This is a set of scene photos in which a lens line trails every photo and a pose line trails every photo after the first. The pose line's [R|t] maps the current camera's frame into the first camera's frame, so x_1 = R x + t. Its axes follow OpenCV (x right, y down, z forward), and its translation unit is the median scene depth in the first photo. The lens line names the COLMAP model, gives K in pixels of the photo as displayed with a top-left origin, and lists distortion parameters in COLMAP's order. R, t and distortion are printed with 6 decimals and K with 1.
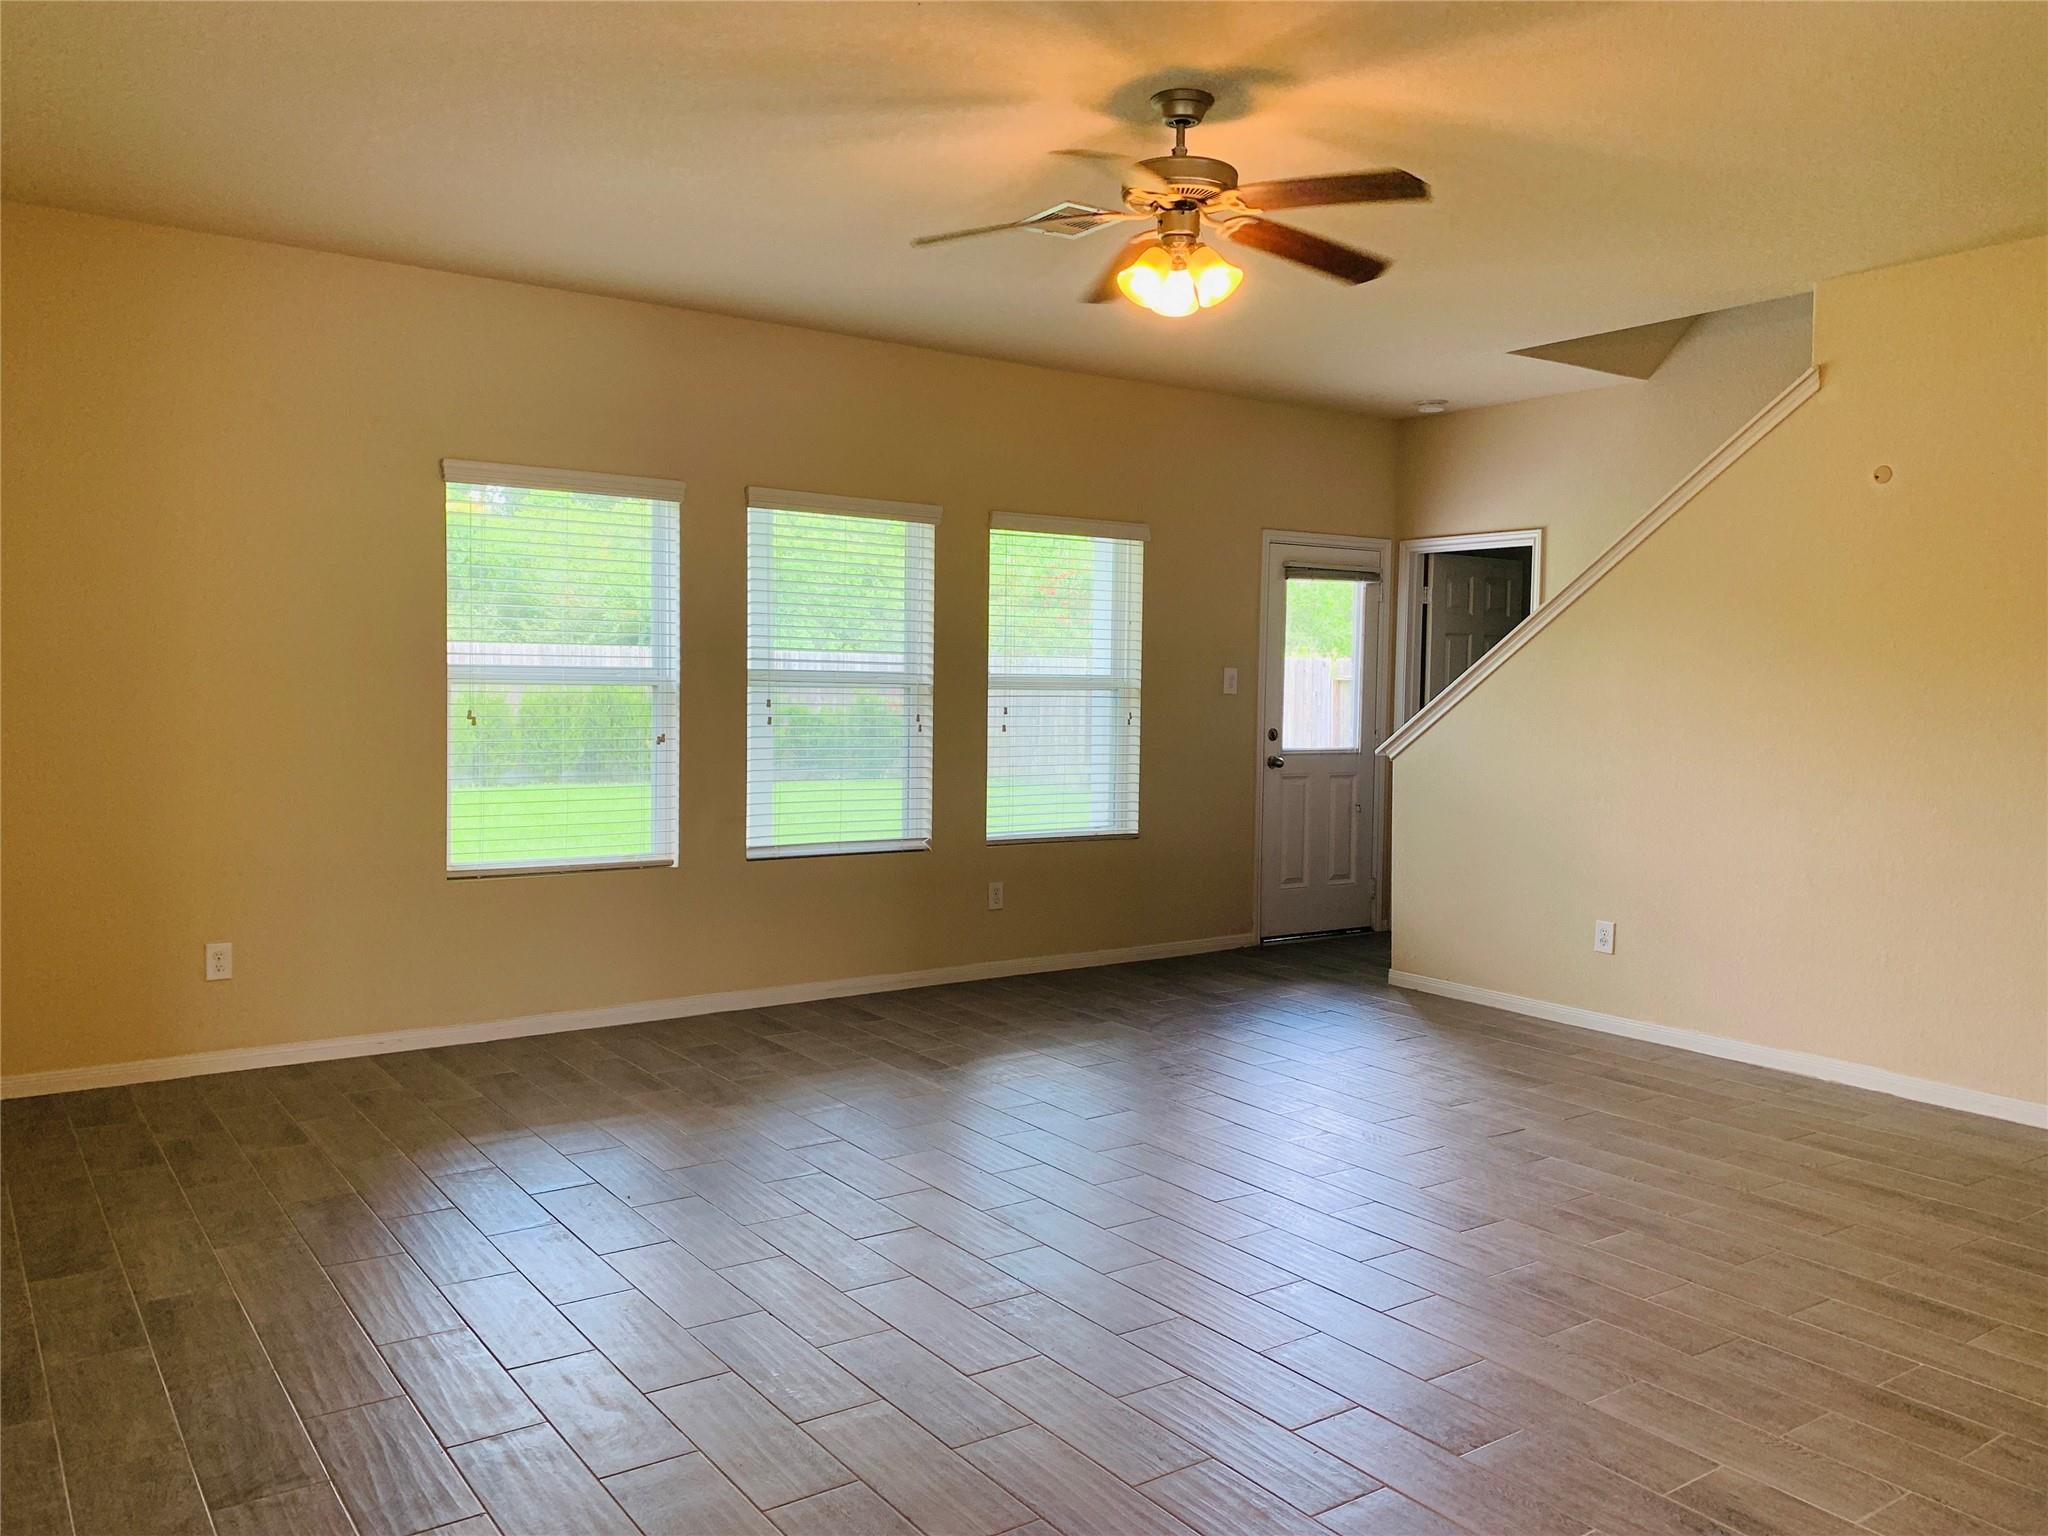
lens RADIAL K [[1553.5, 0, 1034.6], [0, 1553.5, 771.0], [0, 0, 1]] dist [0.034281, -0.021564]
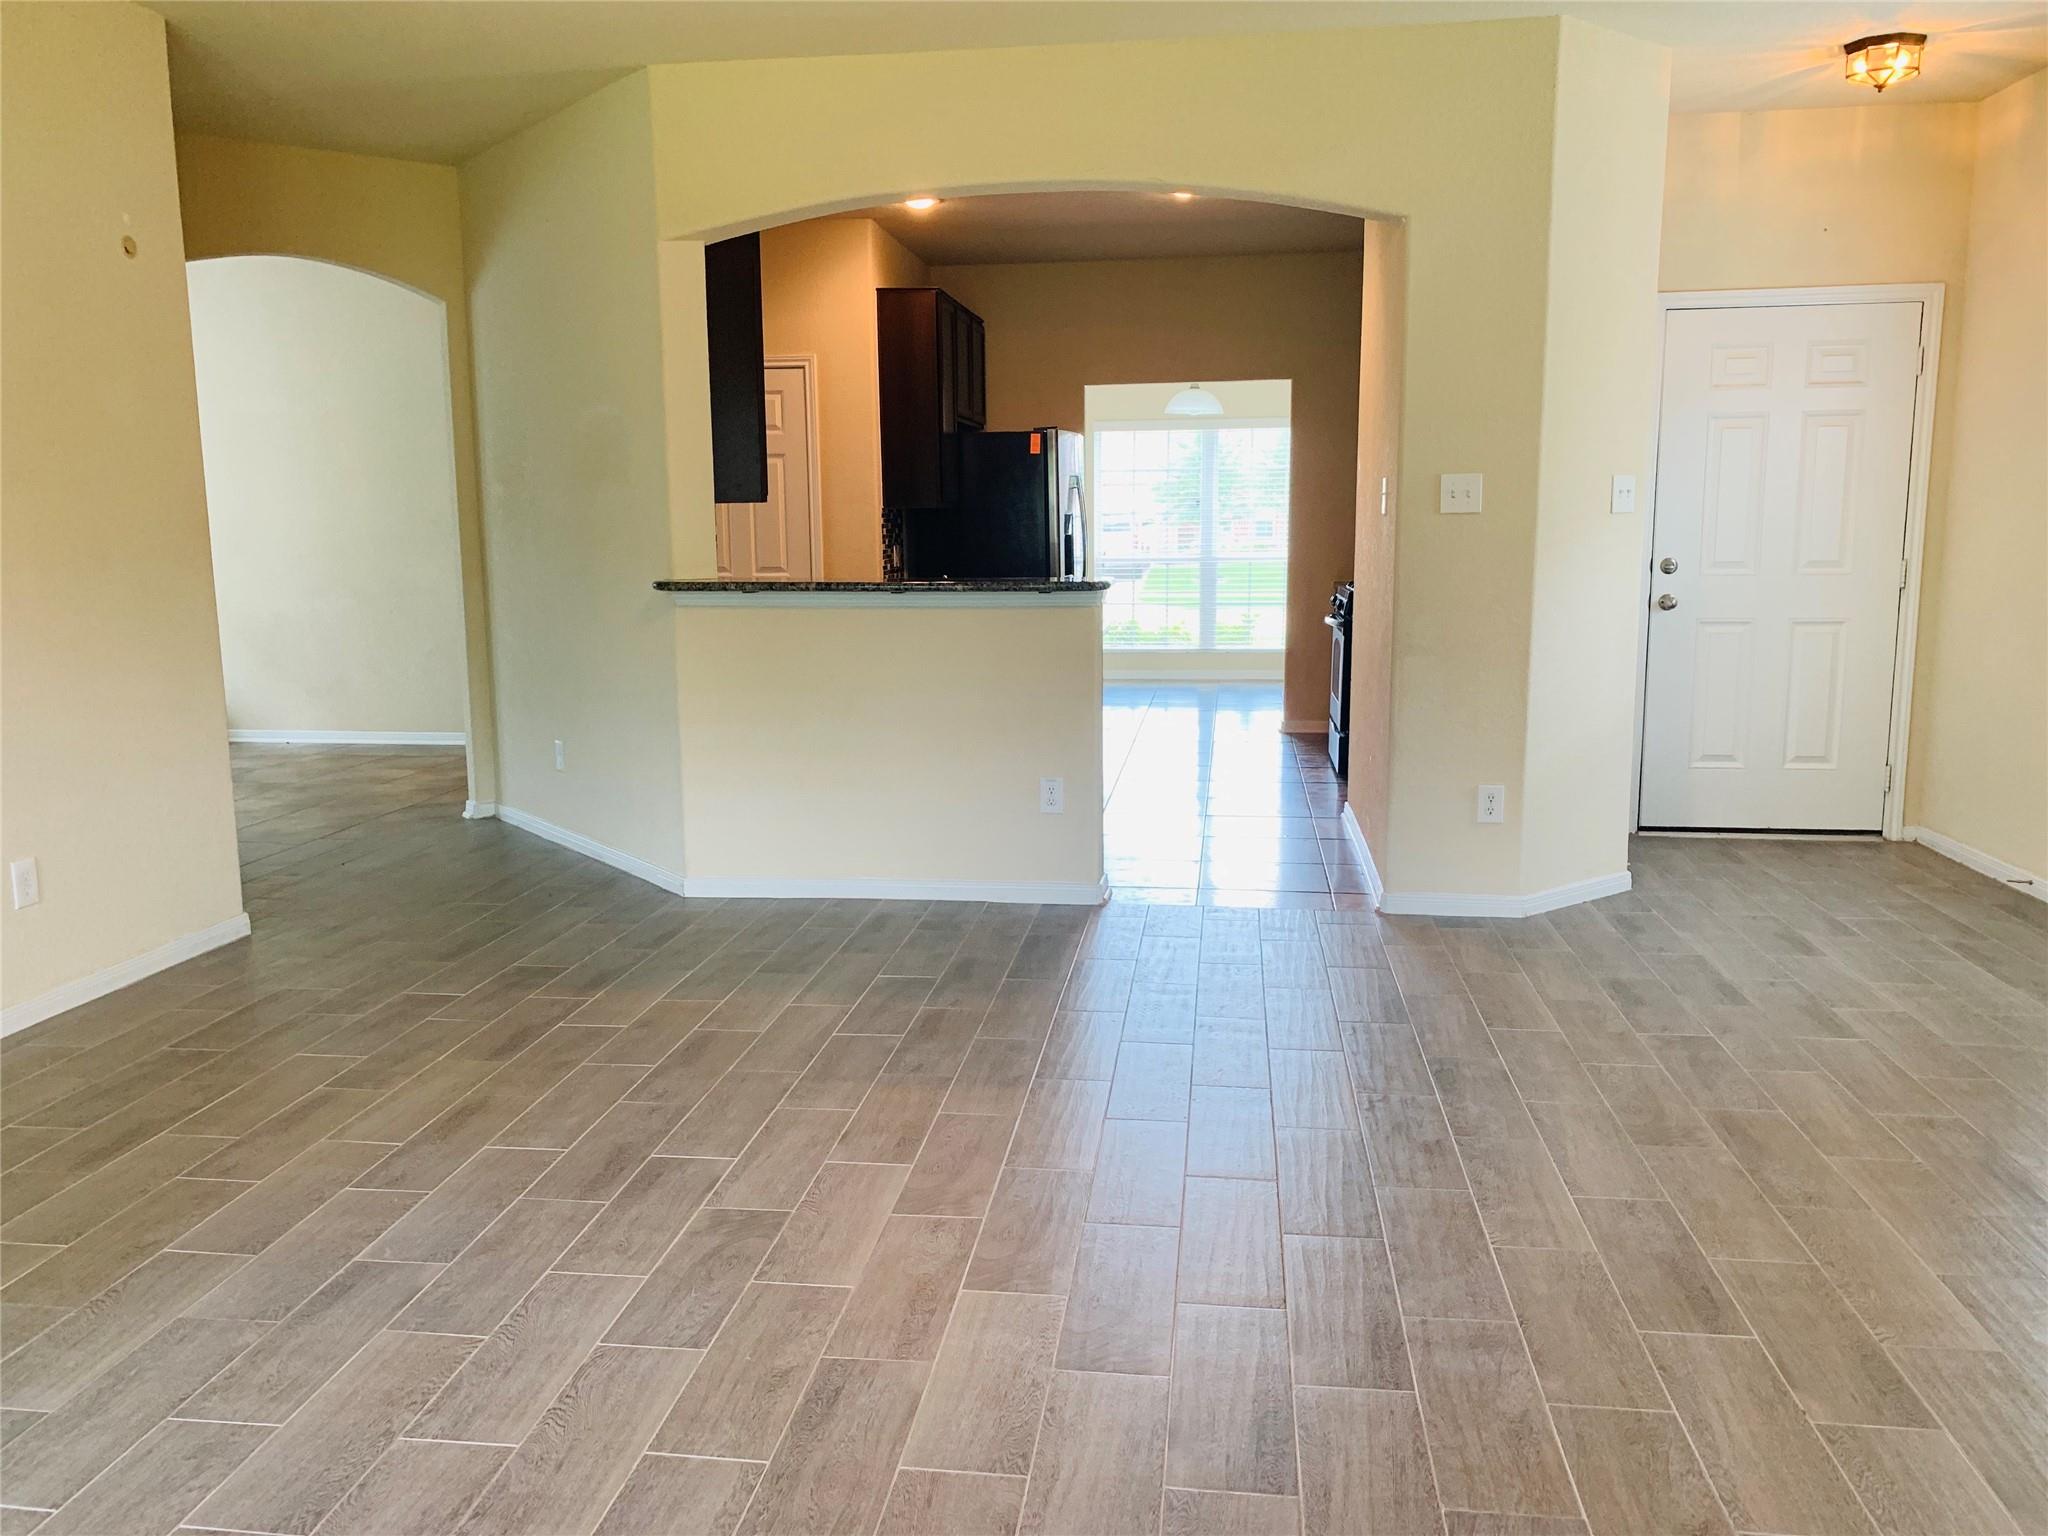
lens RADIAL K [[1553.5, 0, 1115.6], [0, 1553.5, 746.9], [0, 0, 1]] dist [0.034281, -0.021564]
pose [[-0.751417, -0.107256, 0.651052, -0.219228], [0.038707, 0.977835, 0.205766, -0.050812], [-0.658691, 0.179817, -0.730611, 0.996886]]
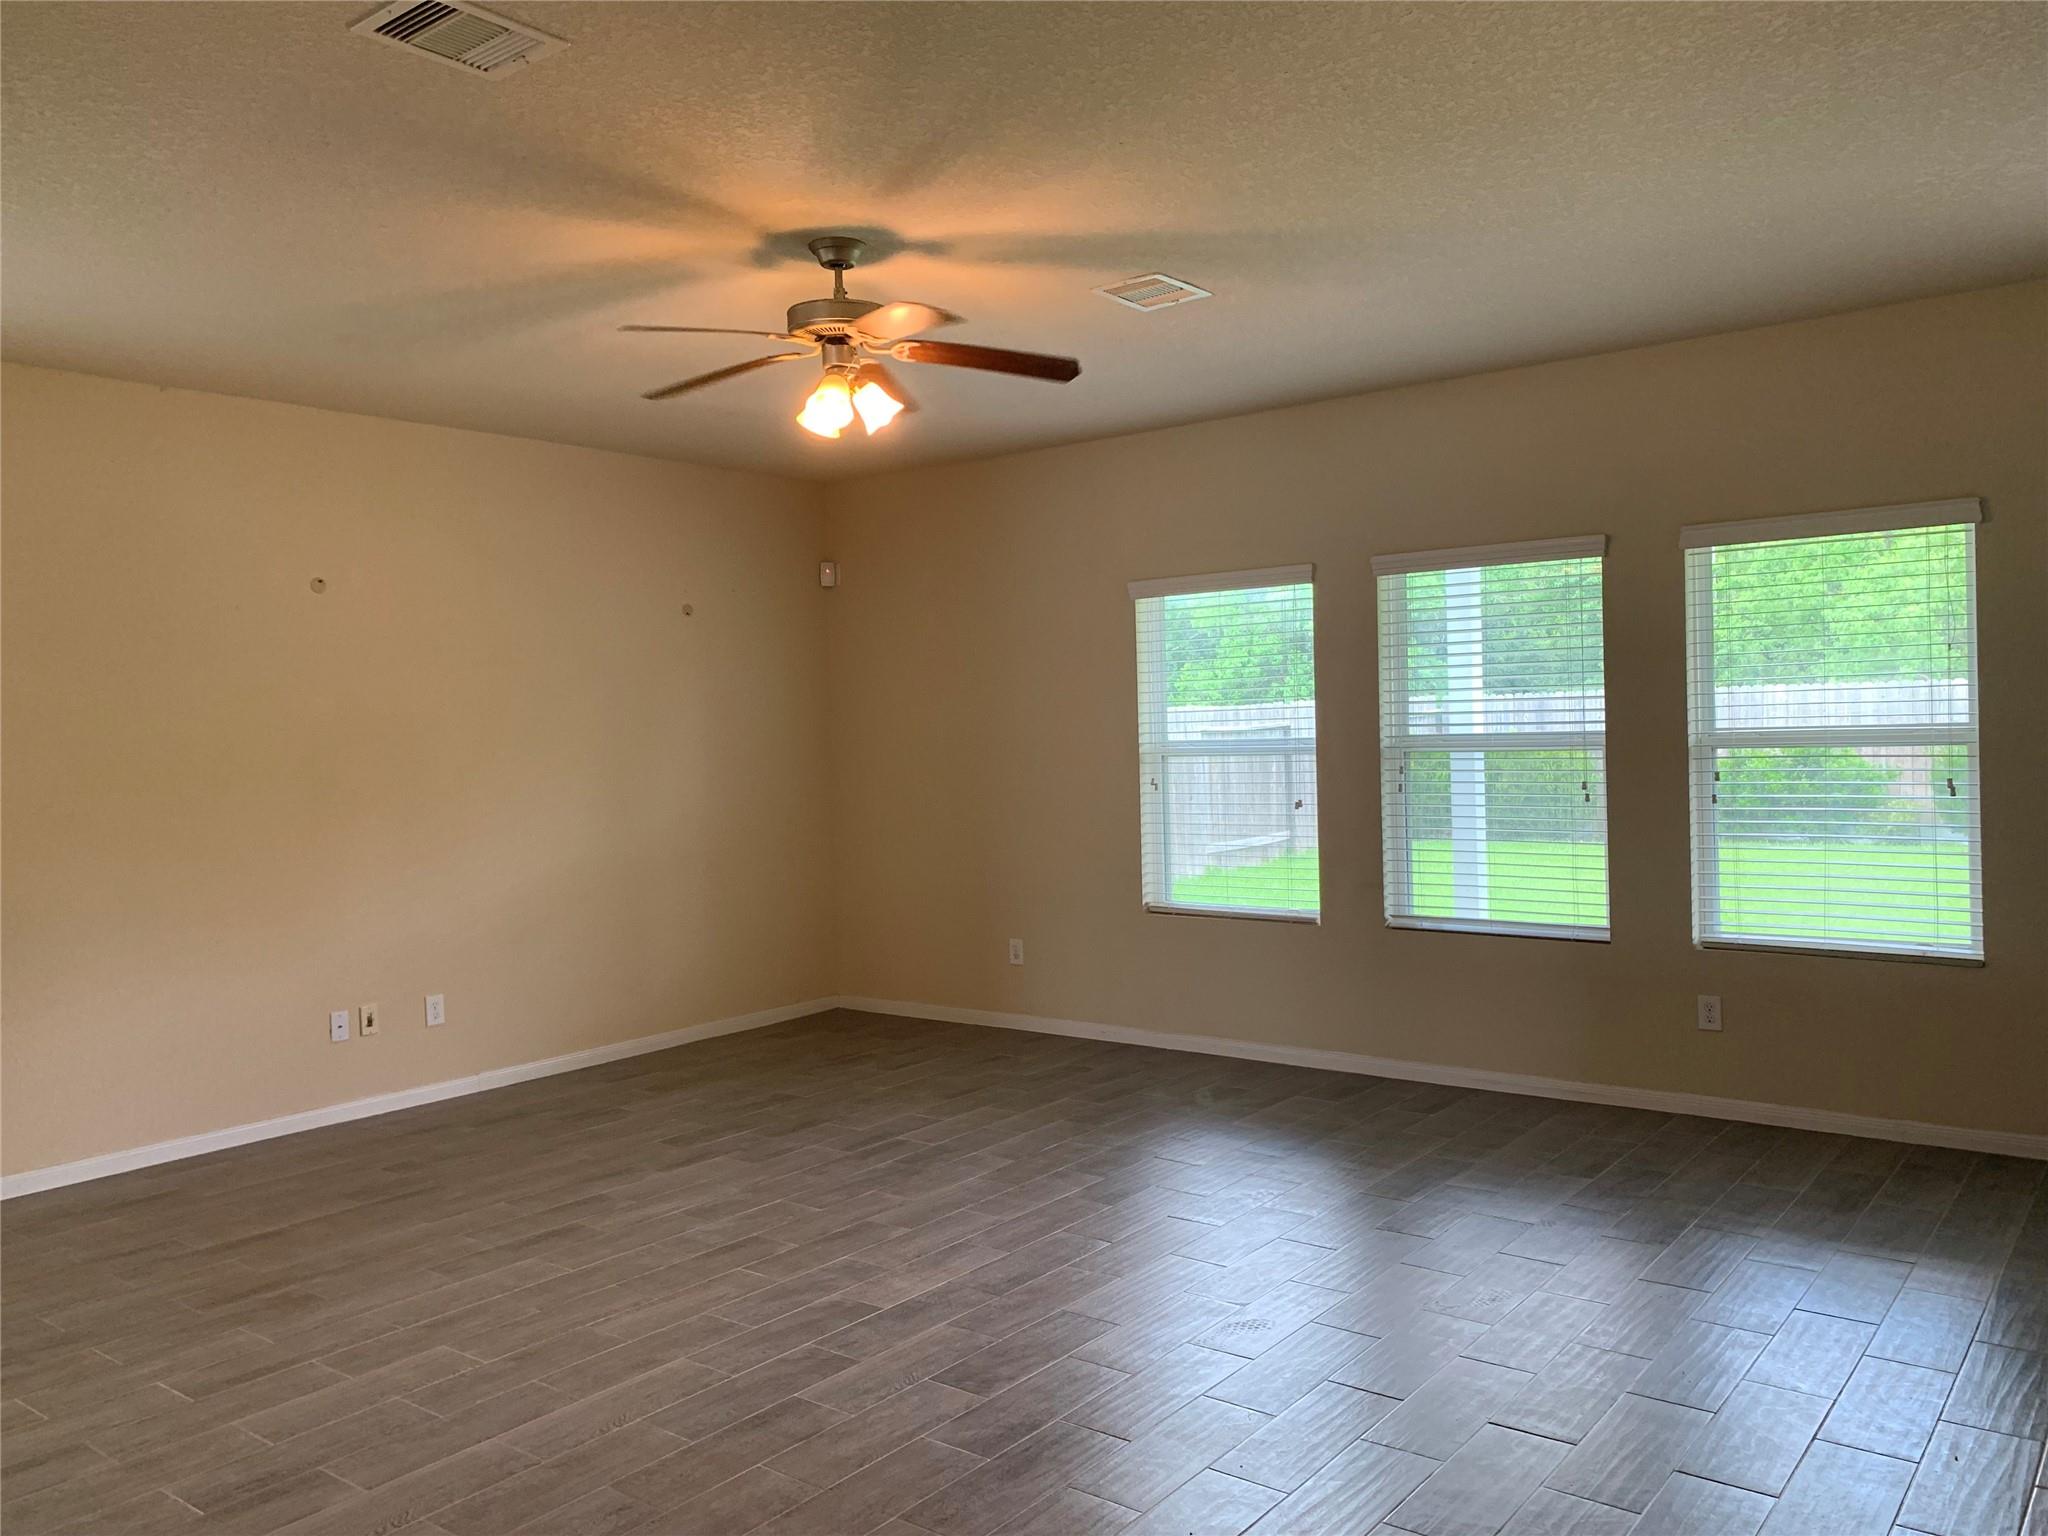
lens RADIAL K [[1553.5, 0, 1026.5], [0, 1553.5, 767.5], [0, 0, 1]] dist [0.034281, -0.021564]
pose [[0.274741, -0.006811, -0.961494, 0.803382], [-0.033952, 0.999283, -0.016781, -0.023159], [0.960919, 0.037255, 0.274313, 0.566676]]
